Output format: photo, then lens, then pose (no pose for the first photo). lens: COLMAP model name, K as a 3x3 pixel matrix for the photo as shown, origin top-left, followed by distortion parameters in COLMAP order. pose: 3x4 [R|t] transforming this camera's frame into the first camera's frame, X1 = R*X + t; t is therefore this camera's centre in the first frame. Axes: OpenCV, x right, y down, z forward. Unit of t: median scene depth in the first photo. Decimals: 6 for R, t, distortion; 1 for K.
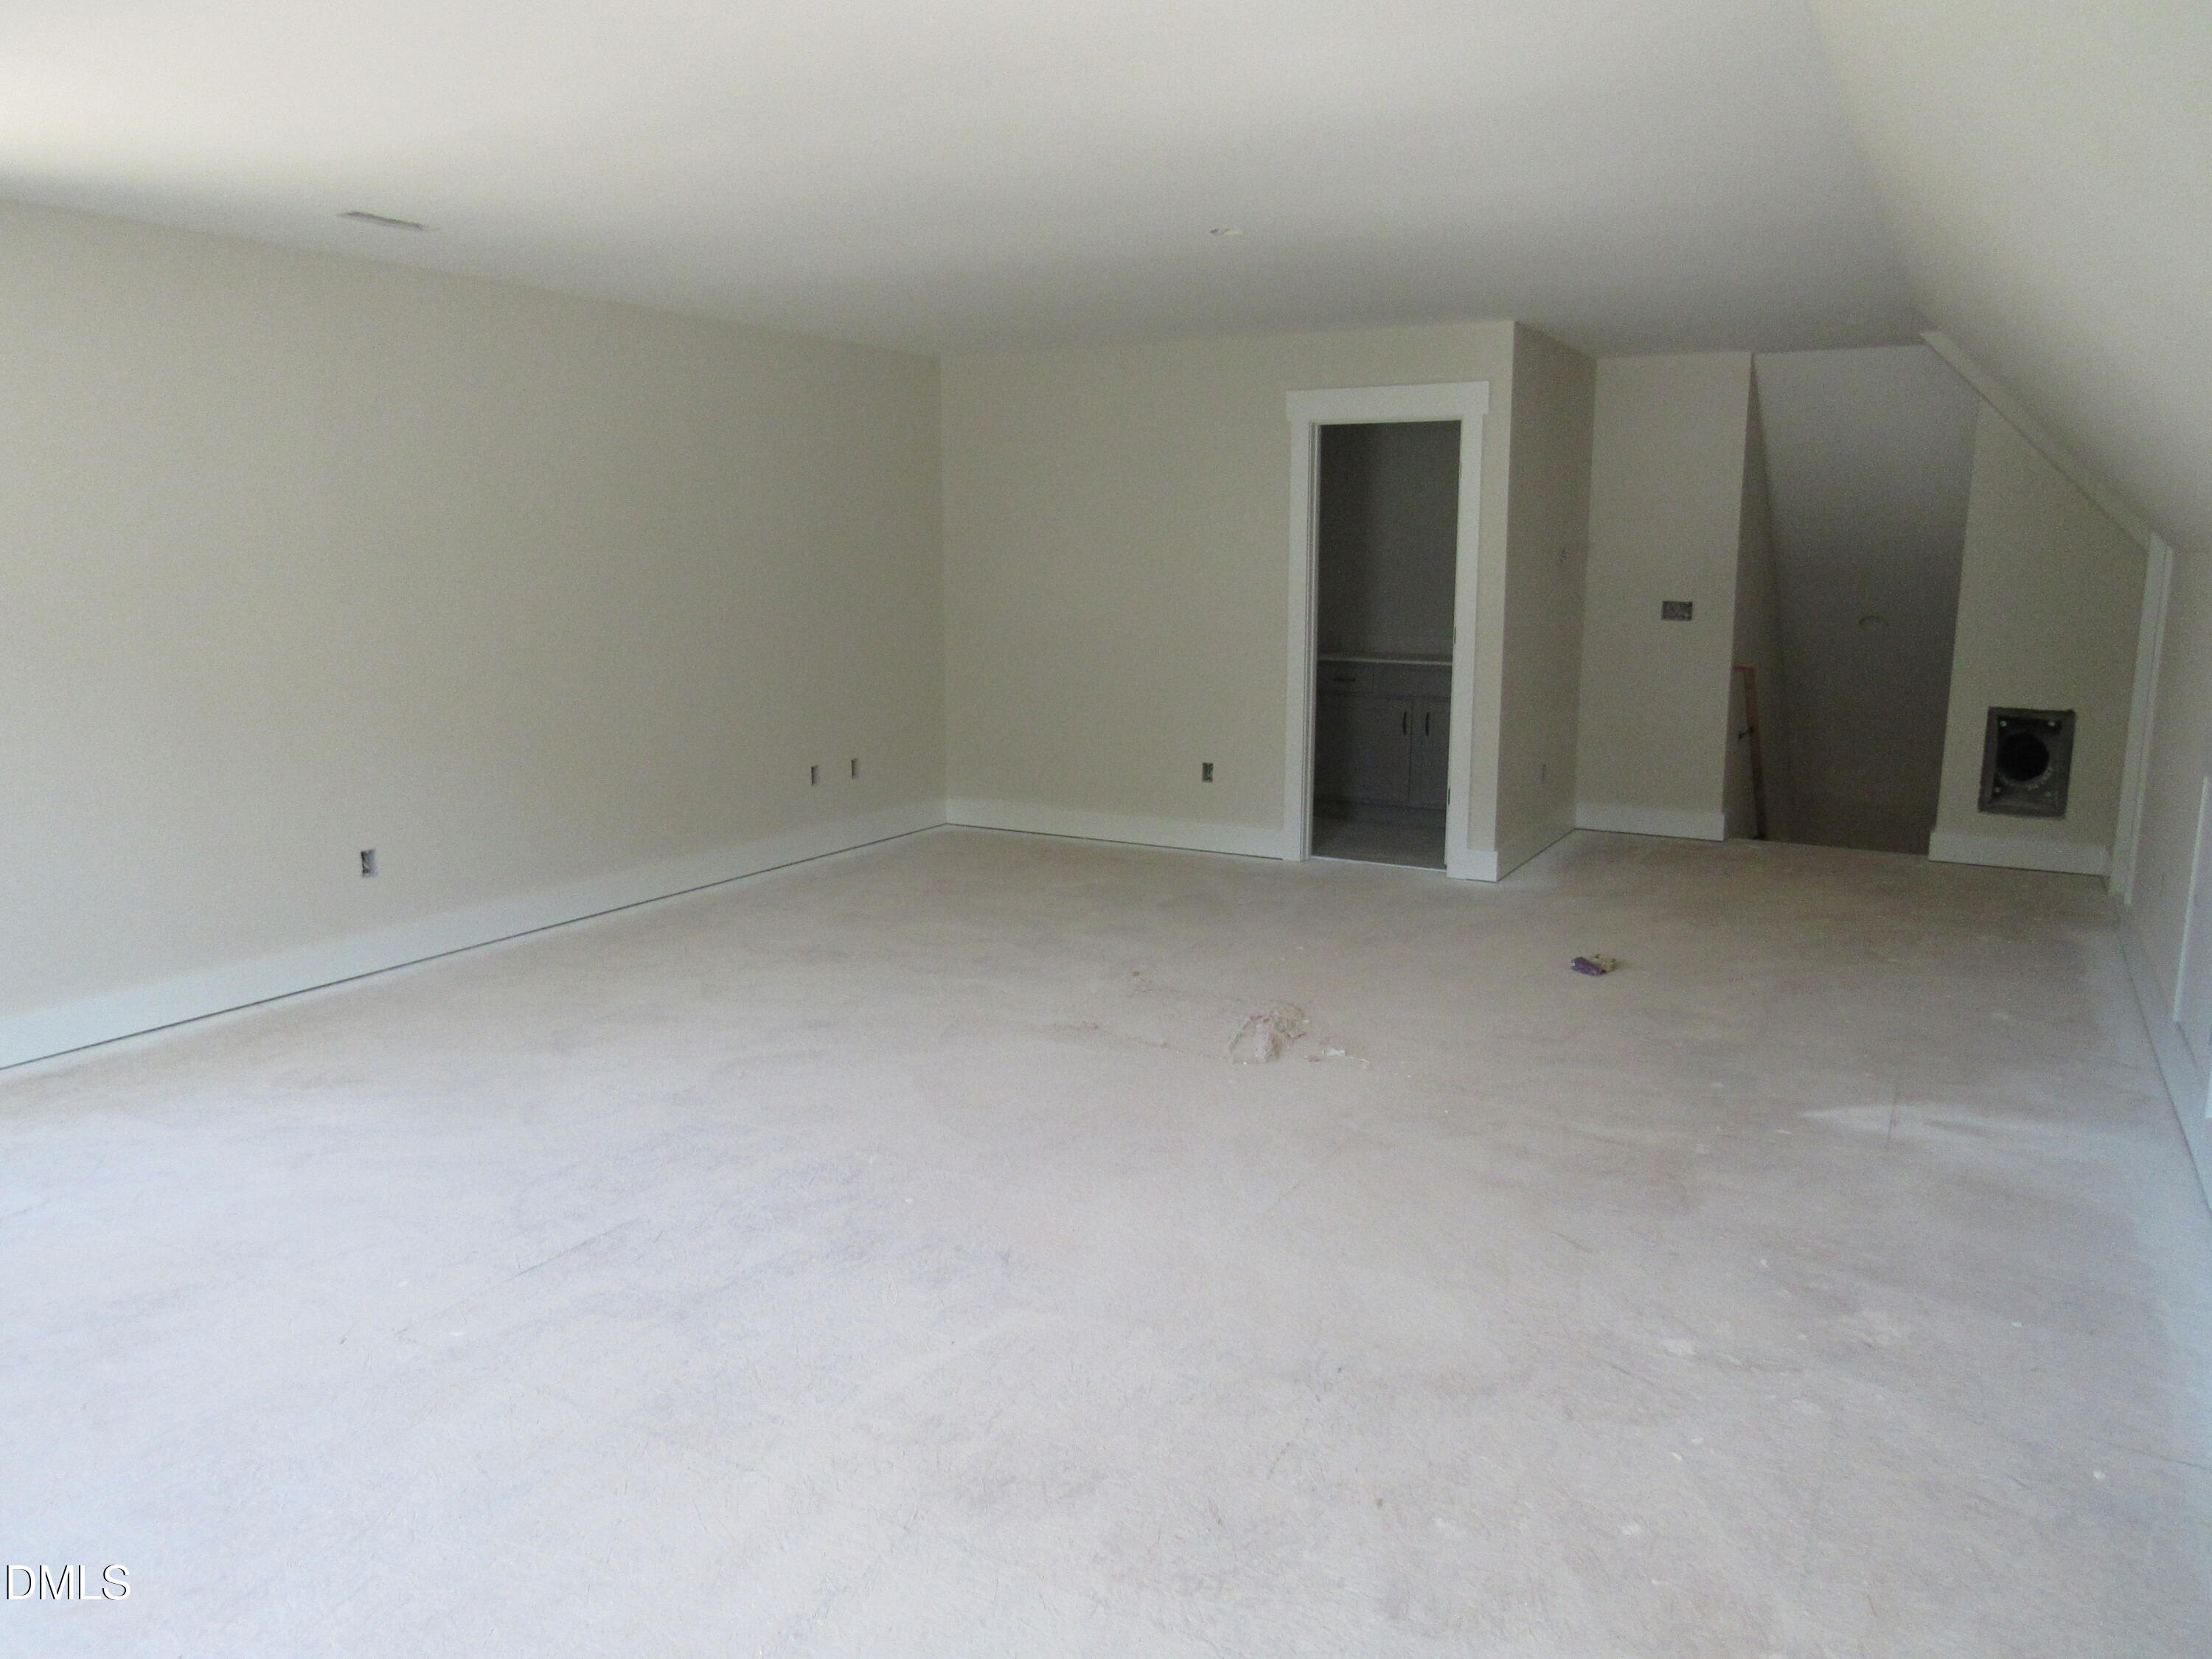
lens RADIAL K [[1542.2, 0, 1106.0], [0, 1542.2, 829.5], [0, 0, 1]] dist [-0.043935, 0.039870]
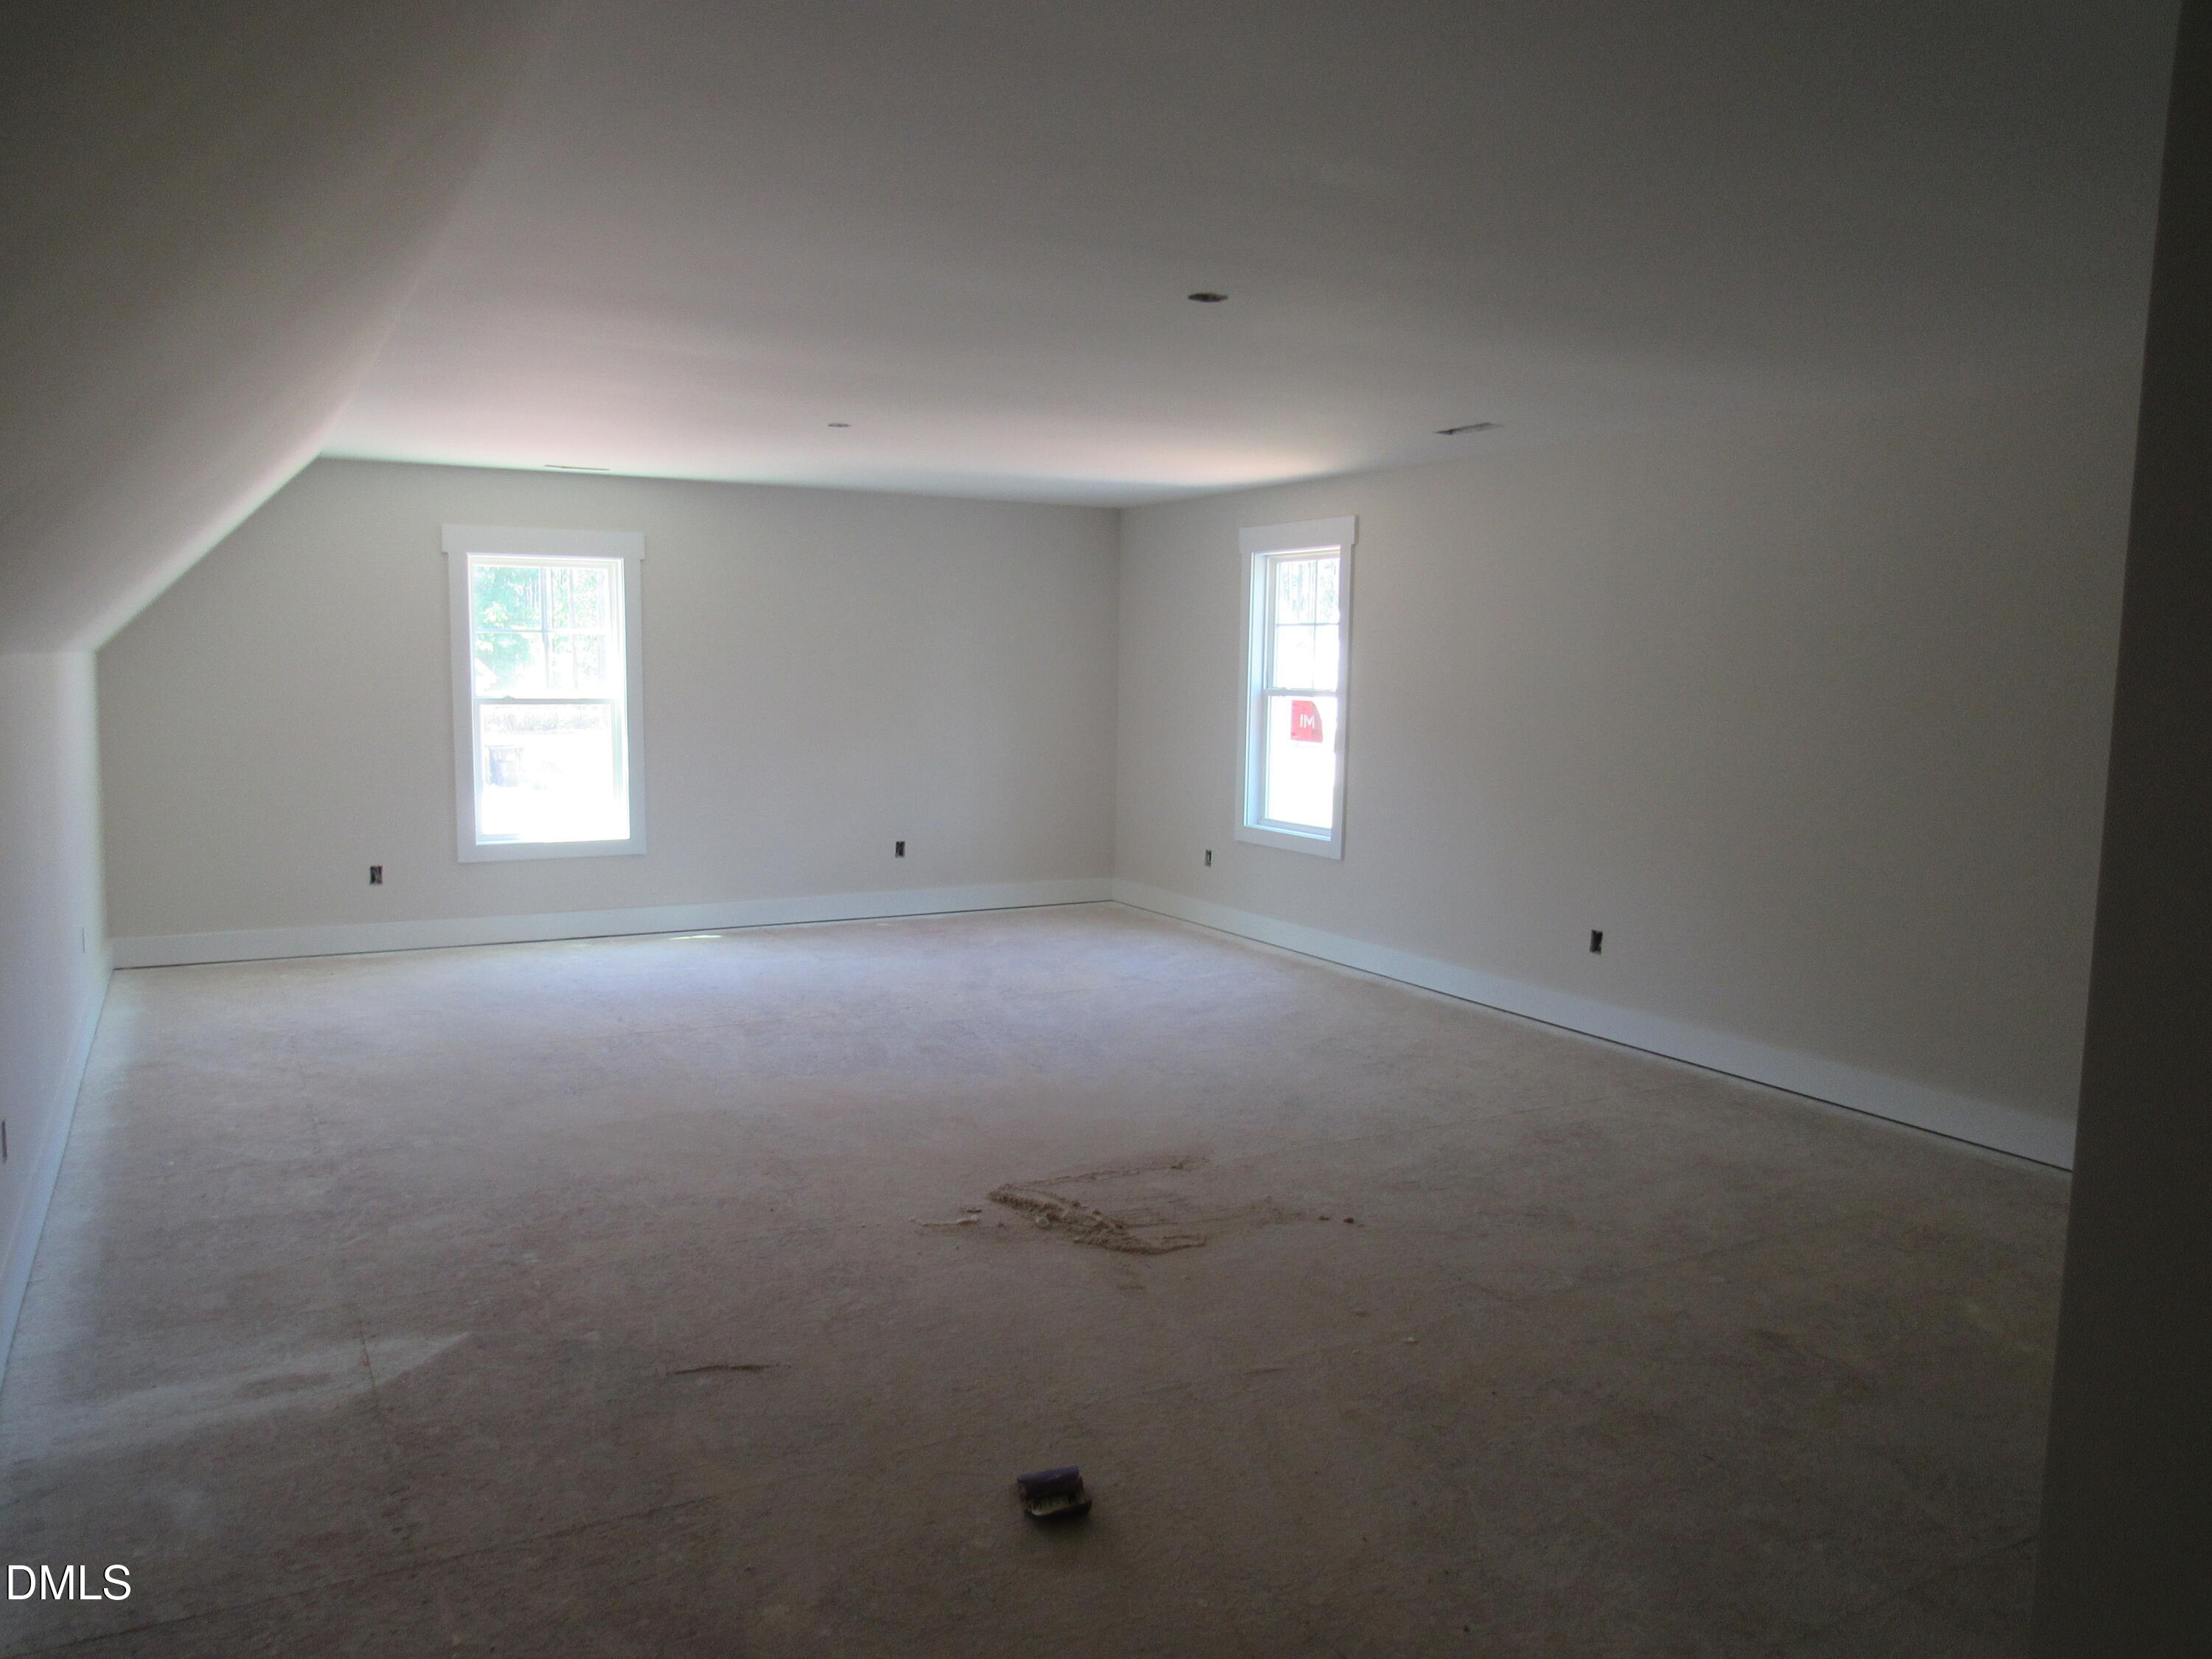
lens RADIAL K [[1542.2, 0, 1106.0], [0, 1542.2, 829.5], [0, 0, 1]] dist [-0.043935, 0.039870]
pose [[-0.495269, 0.083857, -0.864683, 0.994693], [-0.183175, 0.962873, 0.198297, -0.308145], [0.849209, 0.256599, -0.461520, 1.632182]]
